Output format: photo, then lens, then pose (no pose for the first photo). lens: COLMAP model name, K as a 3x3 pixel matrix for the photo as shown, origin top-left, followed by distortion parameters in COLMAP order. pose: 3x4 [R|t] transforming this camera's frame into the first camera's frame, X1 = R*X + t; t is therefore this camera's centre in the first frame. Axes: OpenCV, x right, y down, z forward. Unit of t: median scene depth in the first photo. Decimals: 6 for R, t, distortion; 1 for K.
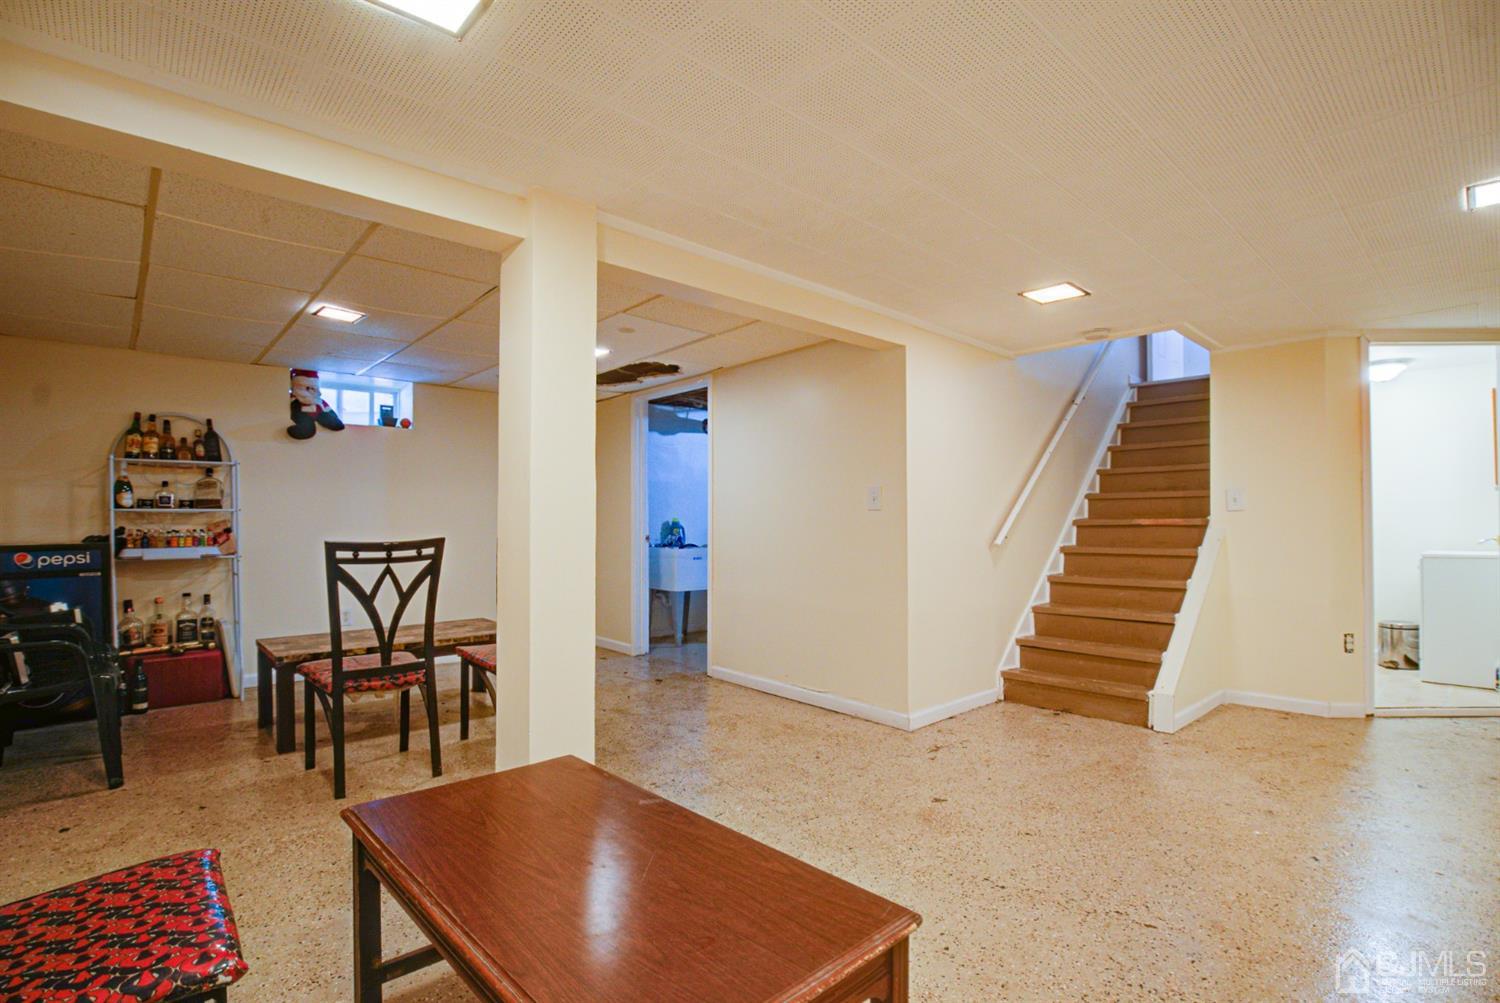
lens RADIAL K [[717.3, 0, 749.0], [0, 717.3, 535.0], [0, 0, 1]] dist [-0.032676, 0.000011]
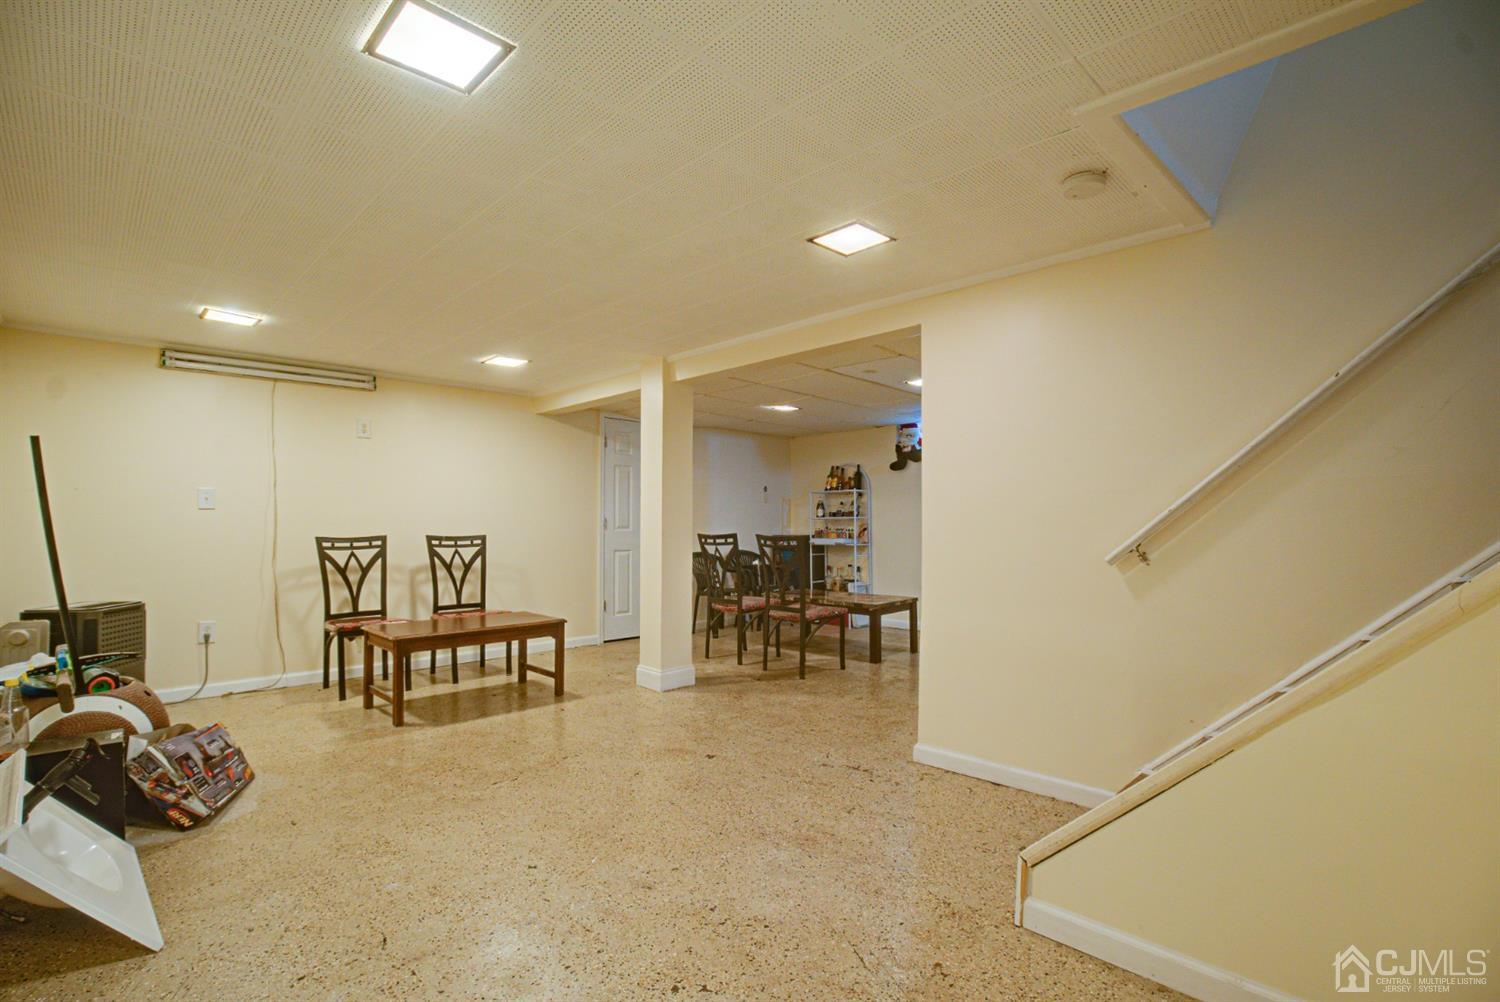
lens RADIAL K [[717.3, 0, 749.0], [0, 717.3, 534.5], [0, 0, 1]] dist [-0.032676, 0.000011]
pose [[0.025943, 0.013339, -0.999574, 1.042888], [-0.016759, 0.999776, 0.012906, -0.012583], [0.999523, 0.016417, 0.026161, 0.730996]]
